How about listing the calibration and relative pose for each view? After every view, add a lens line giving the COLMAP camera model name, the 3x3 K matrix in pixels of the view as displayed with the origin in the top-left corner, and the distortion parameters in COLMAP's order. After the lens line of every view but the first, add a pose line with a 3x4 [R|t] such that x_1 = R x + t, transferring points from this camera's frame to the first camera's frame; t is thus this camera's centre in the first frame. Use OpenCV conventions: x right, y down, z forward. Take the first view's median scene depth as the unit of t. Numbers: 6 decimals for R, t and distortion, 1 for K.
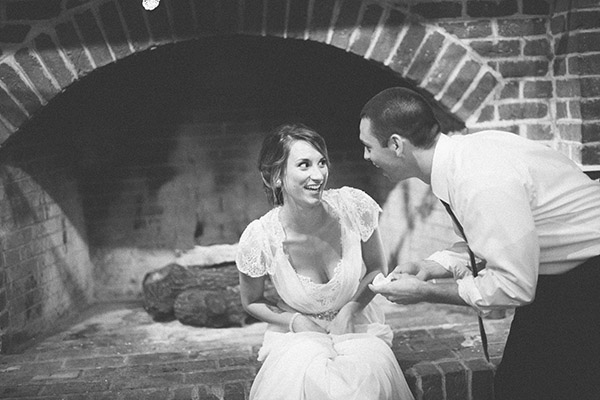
lens RADIAL K [[875.6, 0, 300.1], [0, 875.6, 199.5], [0, 0, 1]] dist [-0.119956, 0.000000]
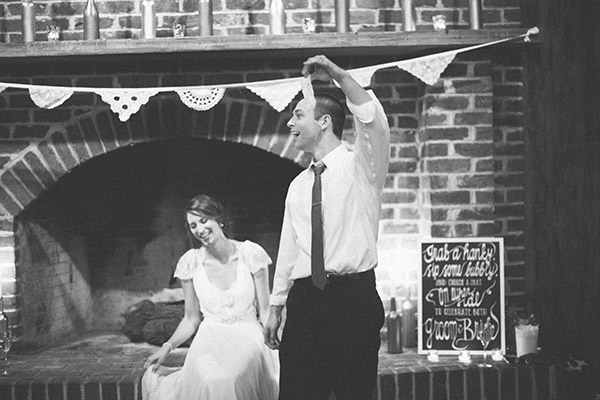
lens RADIAL K [[875.6, 0, 299.6], [0, 875.6, 200.0], [0, 0, 1]] dist [-0.119956, 0.000000]
pose [[0.996762, 0.037386, -0.071184, 0.202556], [-0.043885, 0.994787, -0.092045, 0.035736], [0.067372, 0.094871, 0.993207, -0.385085]]
